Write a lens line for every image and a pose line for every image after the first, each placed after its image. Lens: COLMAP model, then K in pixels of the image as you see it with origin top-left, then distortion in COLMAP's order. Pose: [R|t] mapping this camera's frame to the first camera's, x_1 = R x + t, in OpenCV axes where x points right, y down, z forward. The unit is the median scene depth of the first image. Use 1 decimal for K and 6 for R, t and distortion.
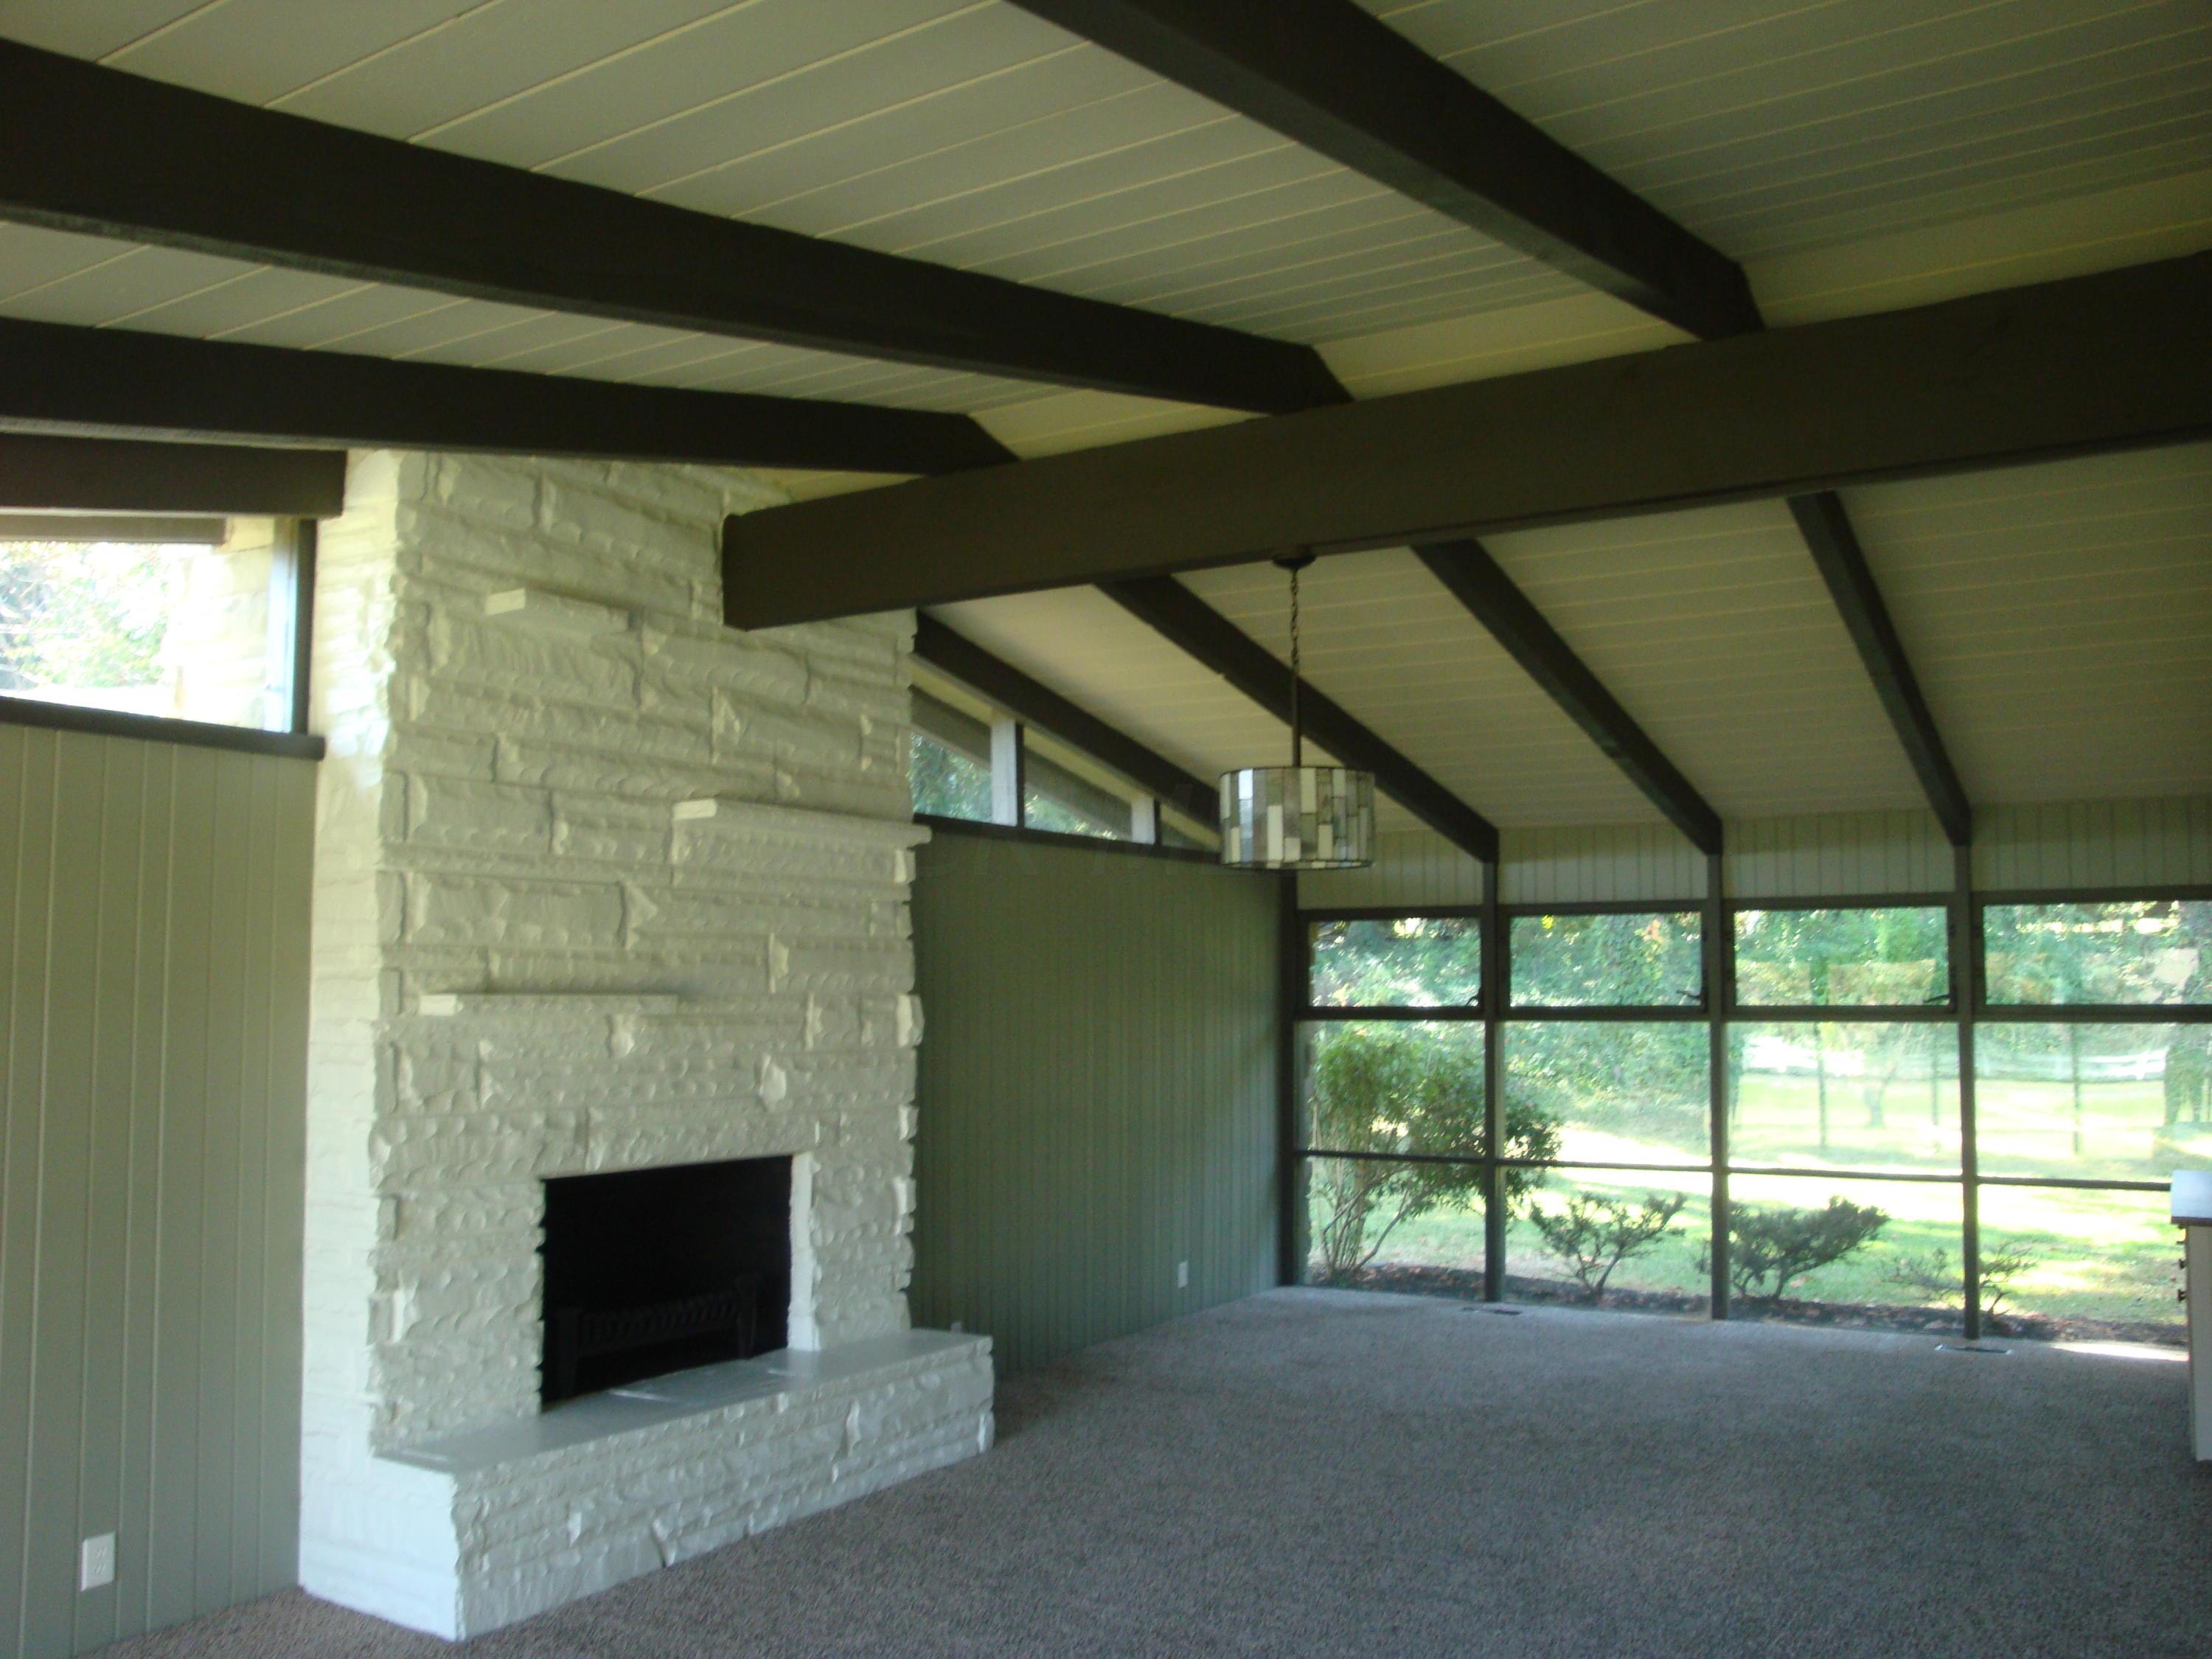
lens RADIAL K [[1819.4, 0, 1097.4], [0, 1819.4, 836.5], [0, 0, 1]] dist [-0.167679, 0.142079]
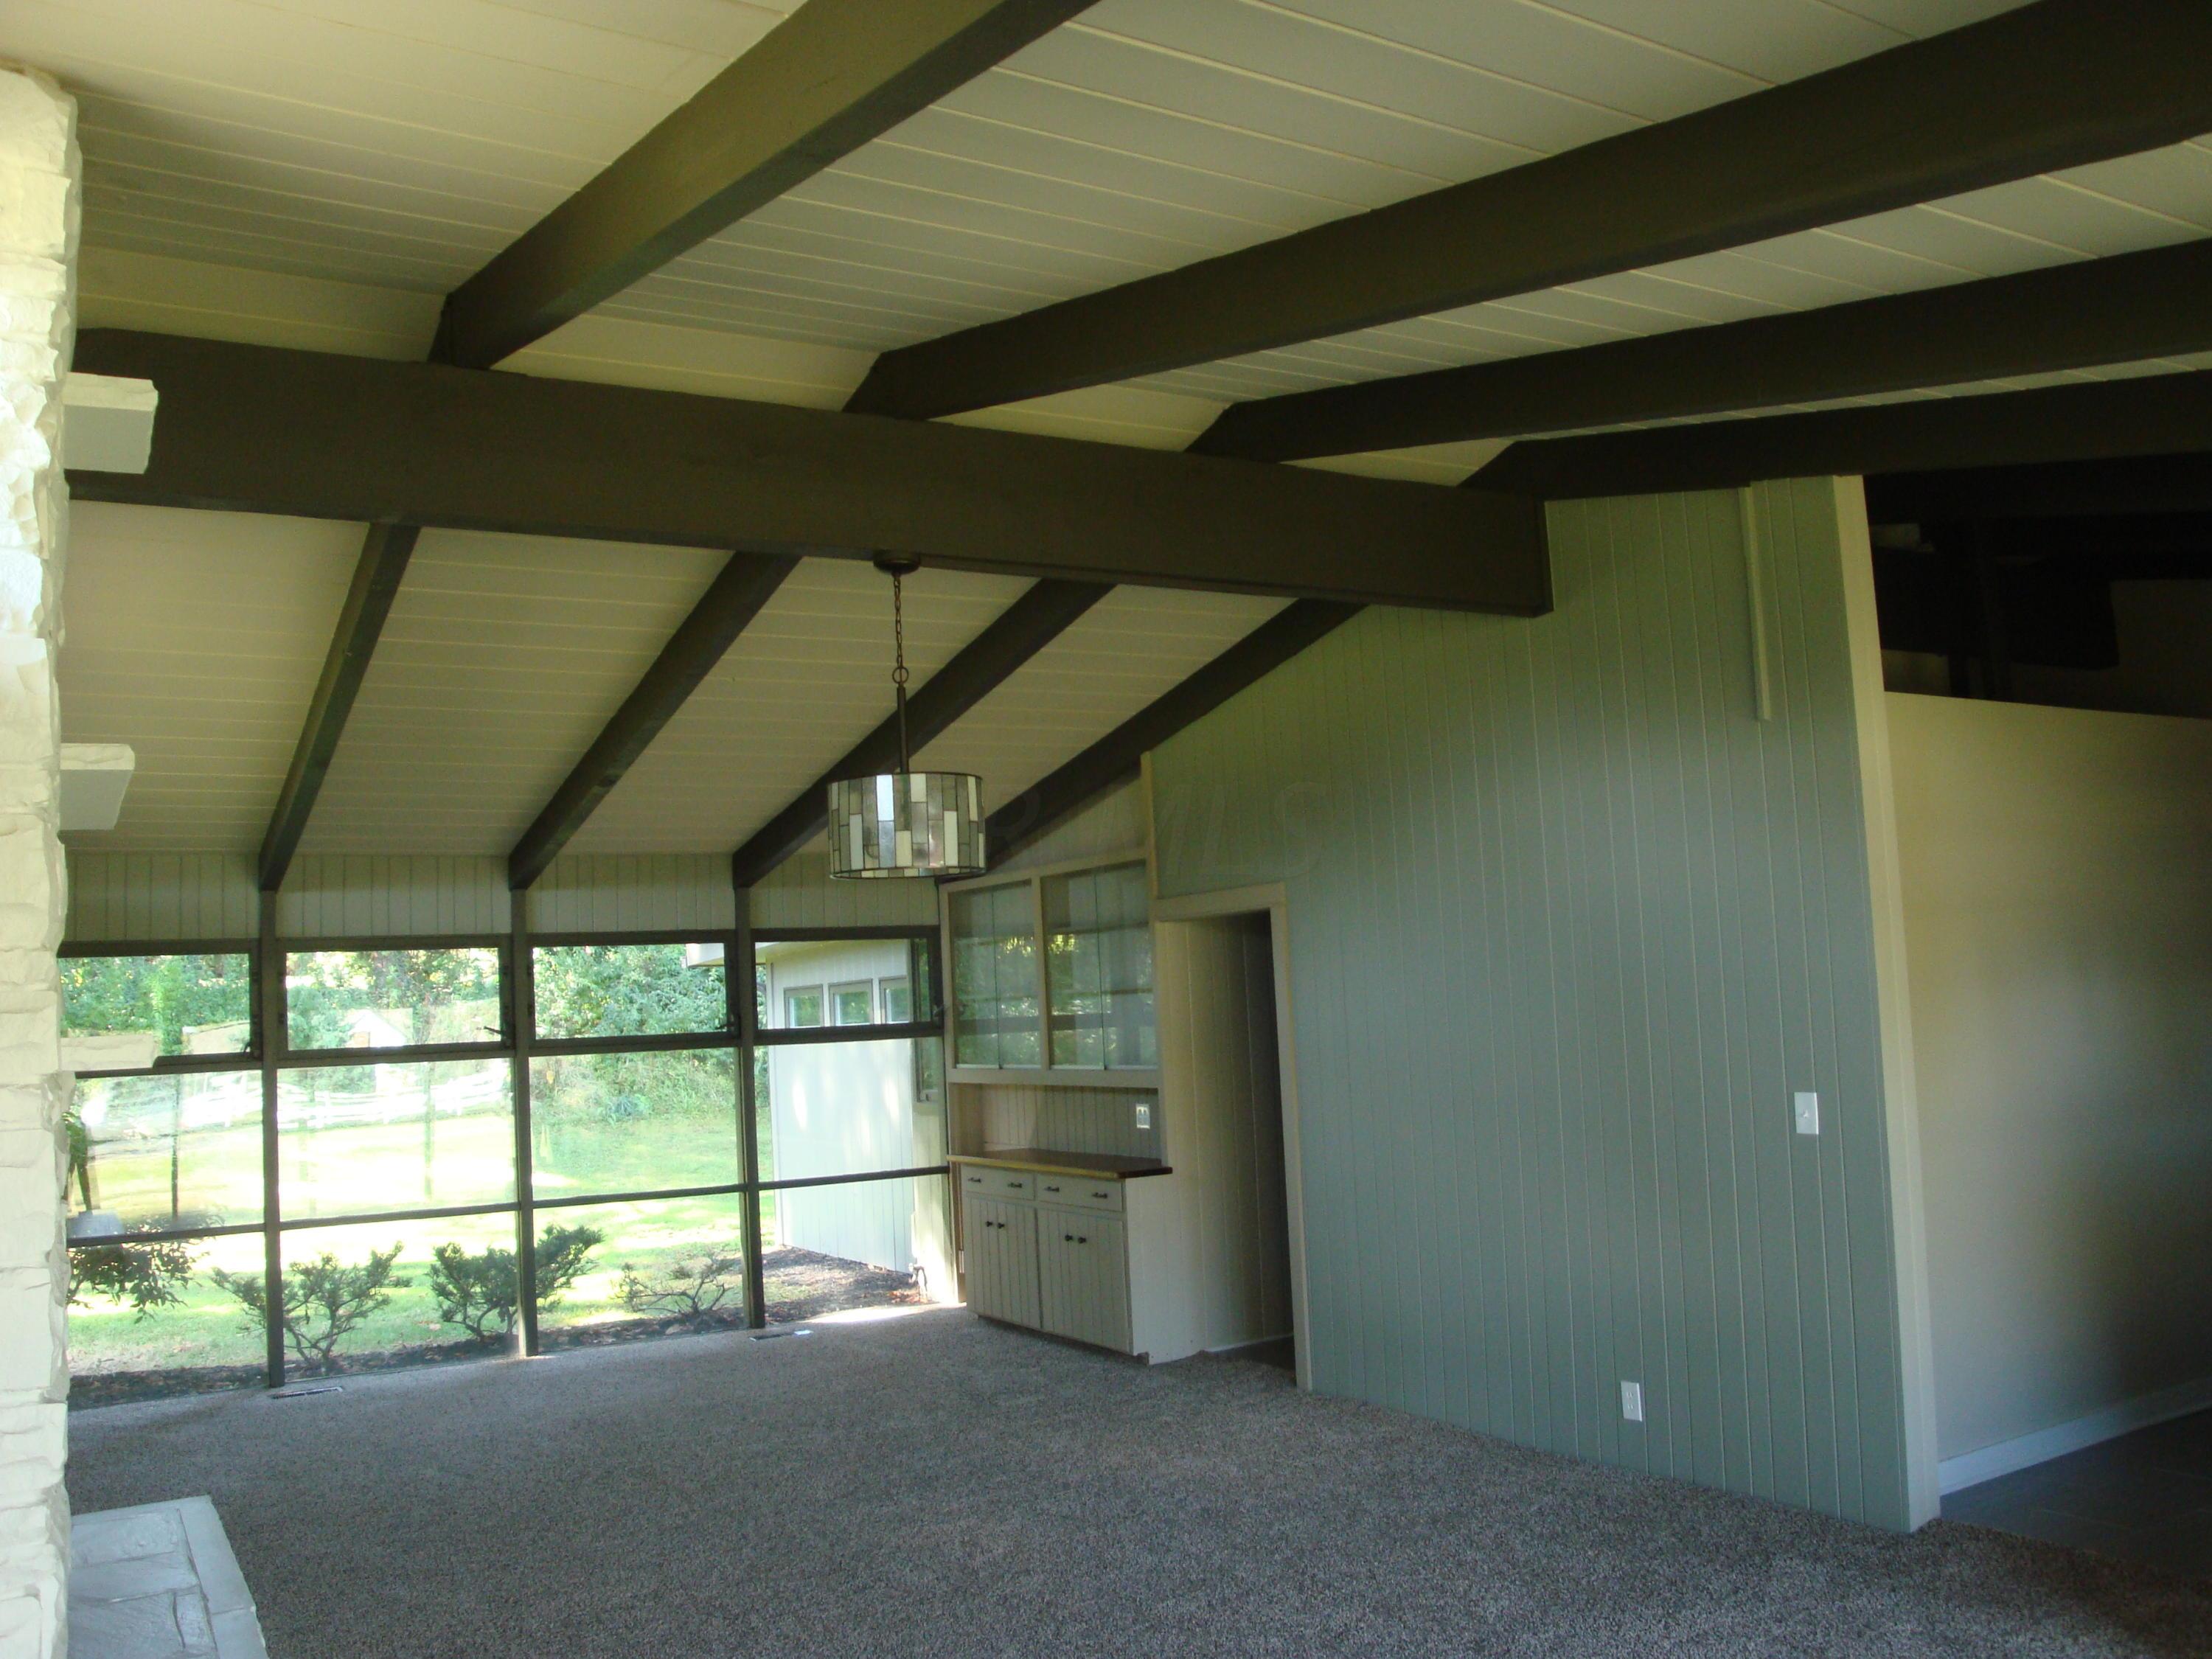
lens RADIAL K [[1819.4, 0, 1097.4], [0, 1819.4, 836.5], [0, 0, 1]] dist [-0.167679, 0.142079]
pose [[0.458867, 0.054524, 0.886831, -0.378637], [-0.025637, 0.998512, -0.048125, 0.020011], [-0.888135, -0.000653, 0.459582, 0.245361]]
